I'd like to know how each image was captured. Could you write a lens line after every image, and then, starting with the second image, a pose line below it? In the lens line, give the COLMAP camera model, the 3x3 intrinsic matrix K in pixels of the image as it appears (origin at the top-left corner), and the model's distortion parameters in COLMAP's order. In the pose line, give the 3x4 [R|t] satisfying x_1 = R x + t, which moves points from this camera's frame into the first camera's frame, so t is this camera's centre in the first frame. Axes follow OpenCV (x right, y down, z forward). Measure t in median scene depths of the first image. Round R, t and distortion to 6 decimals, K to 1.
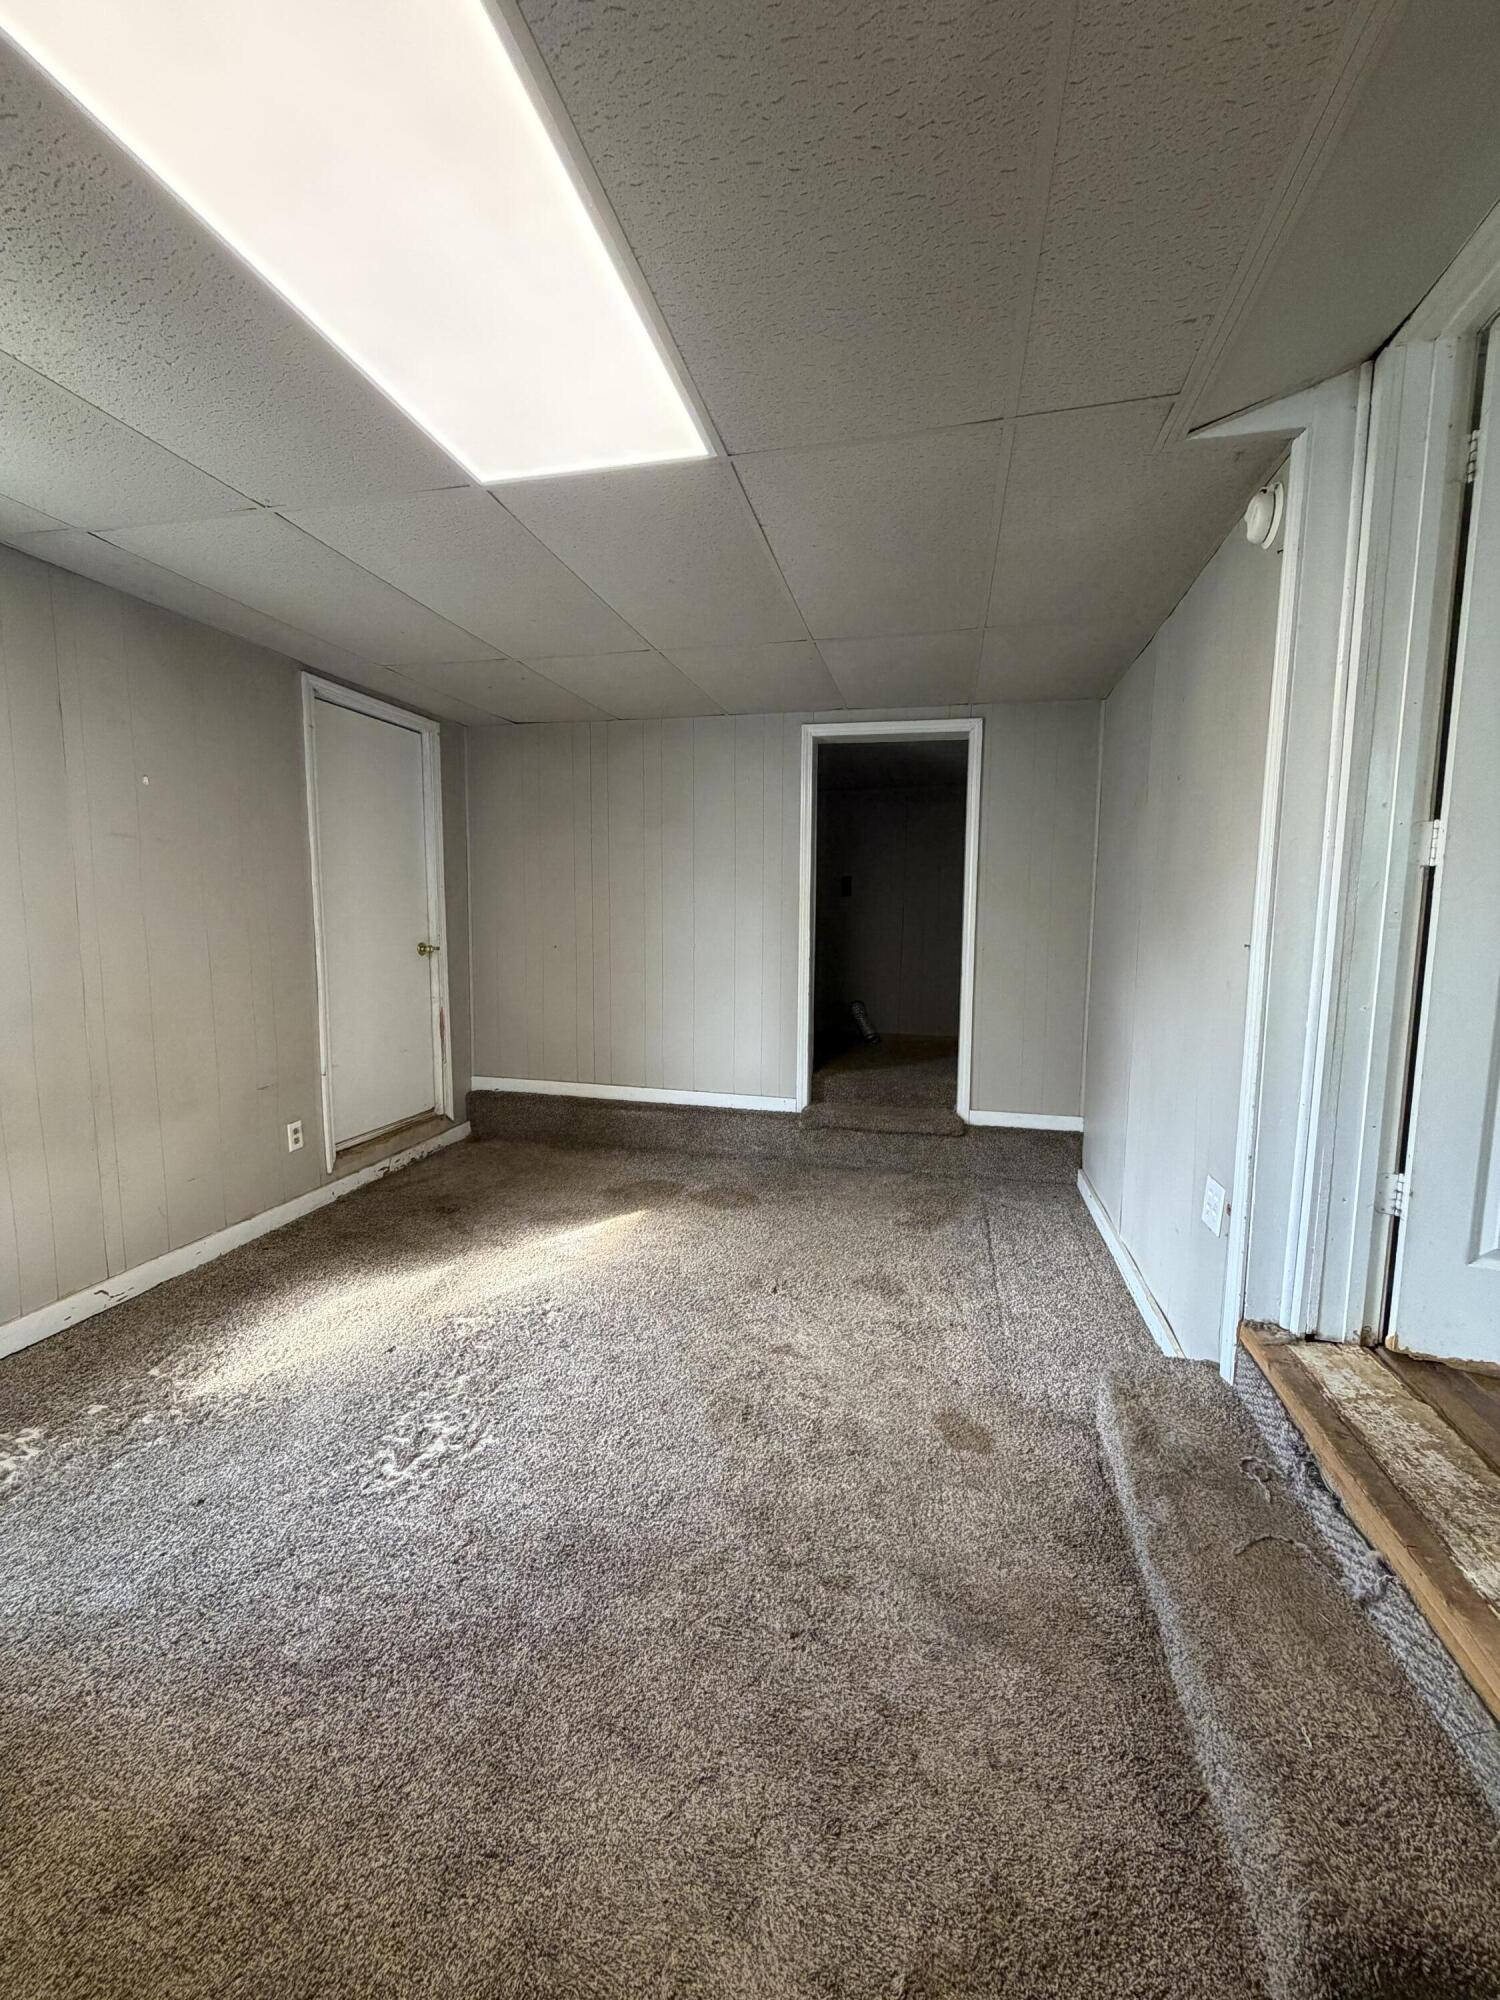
lens RADIAL K [[795.9, 0, 752.2], [0, 795.9, 996.0], [0, 0, 1]] dist [0.002462, 0.000048]
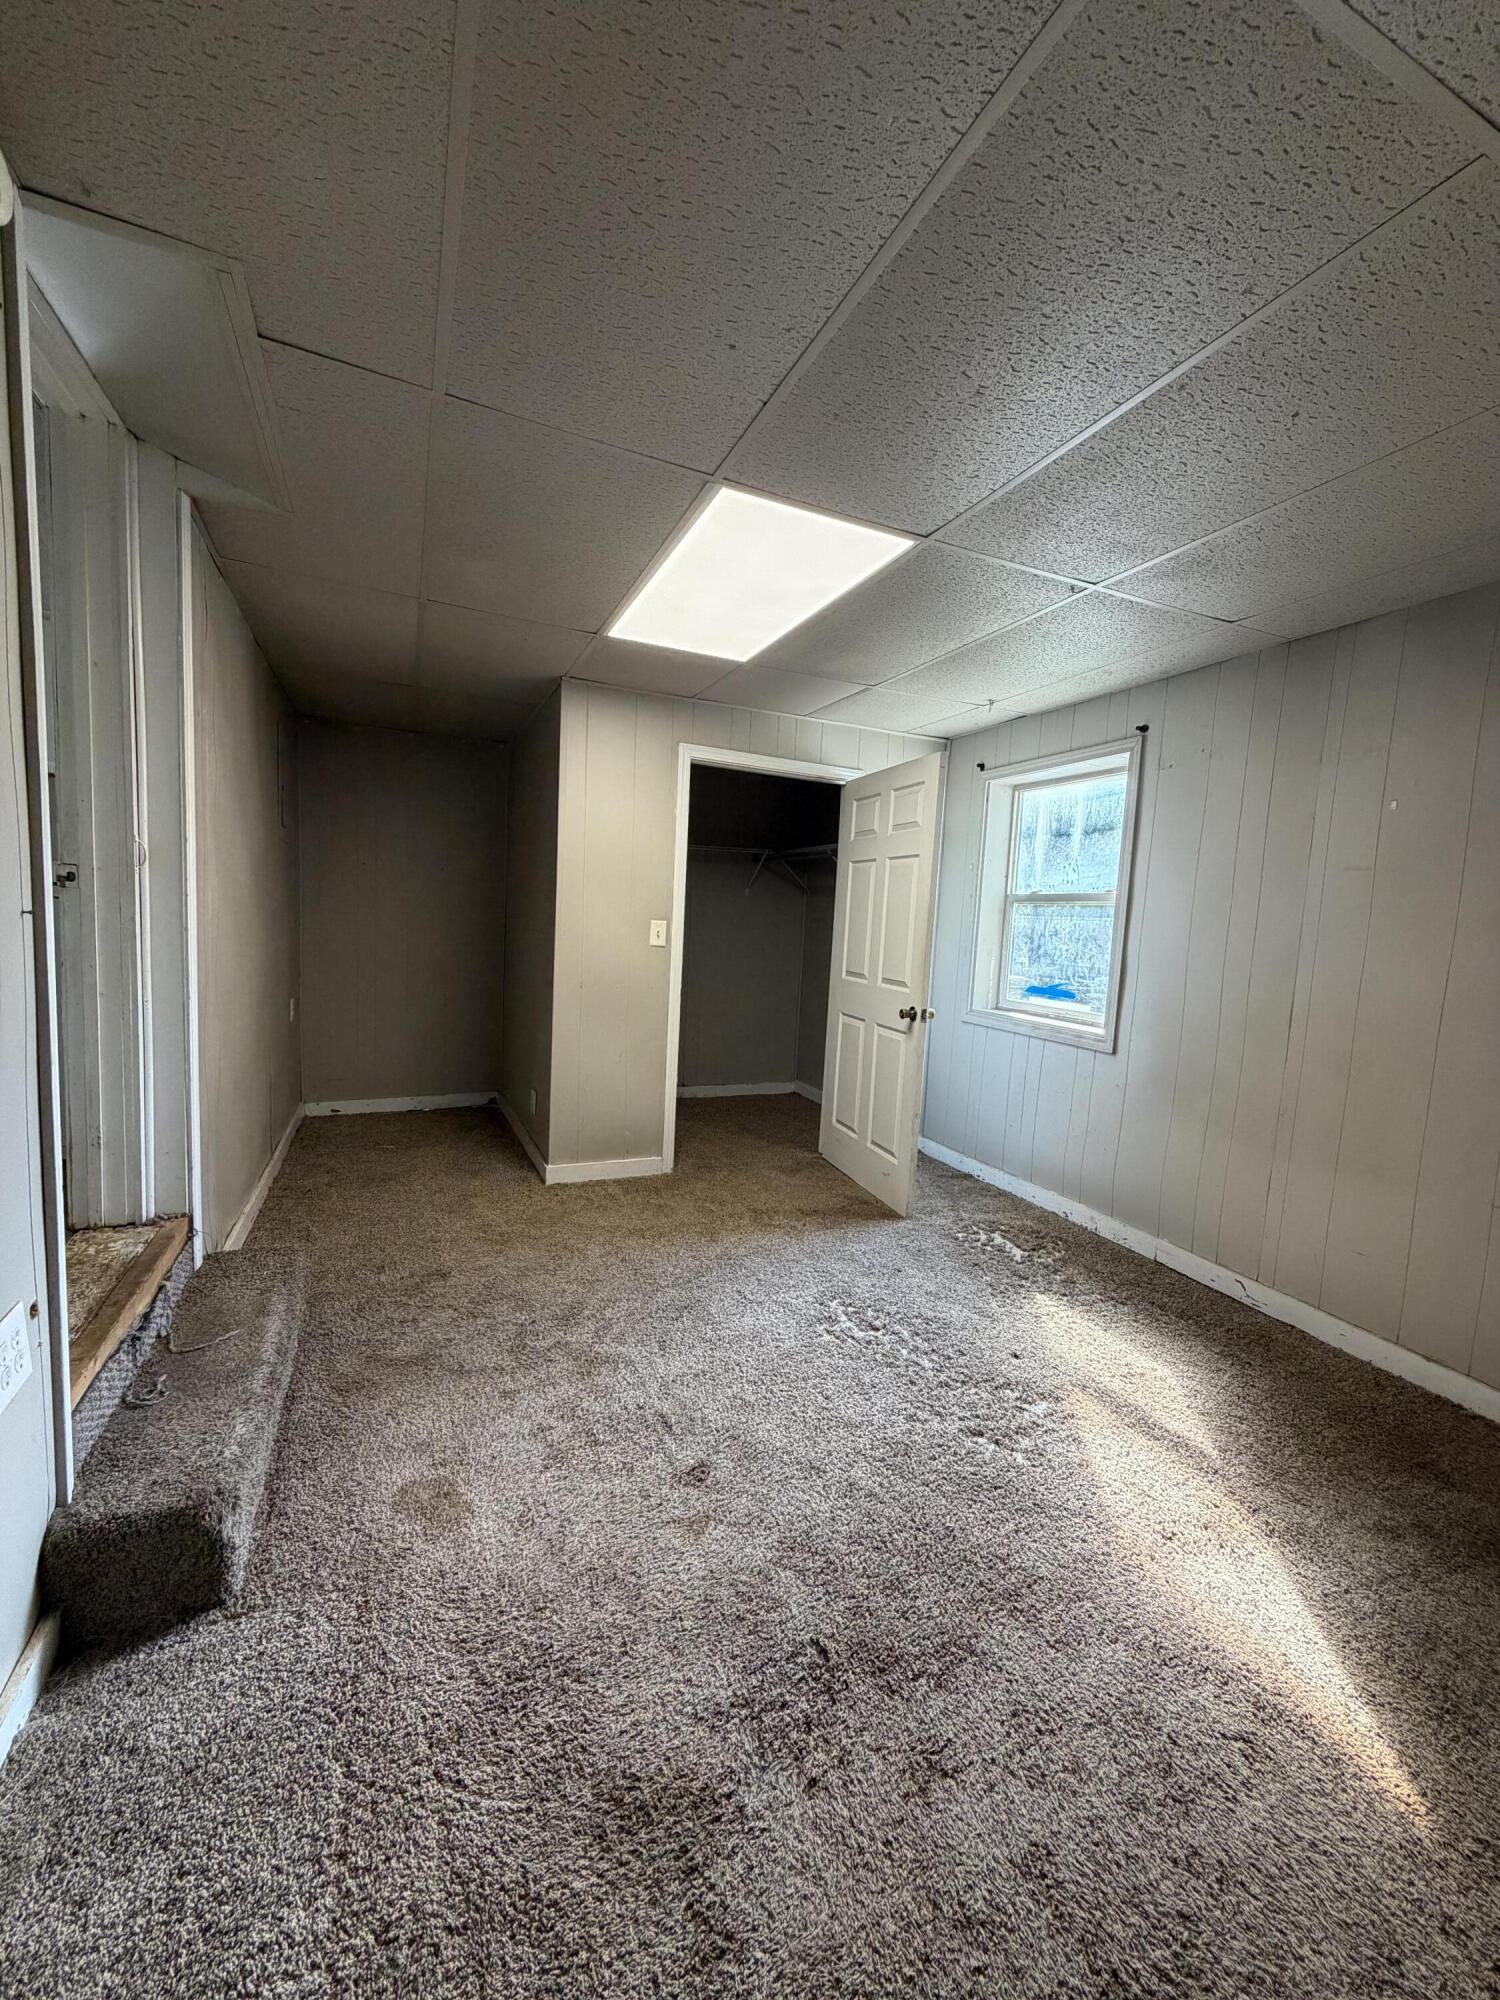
lens RADIAL K [[795.9, 0, 752.2], [0, 795.9, 996.0], [0, 0, 1]] dist [0.002462, 0.000048]
pose [[-0.793977, 0.009085, -0.607880, 0.392567], [-0.121605, 0.977308, 0.173440, -0.129240], [0.595662, 0.211629, -0.774855, 1.353853]]
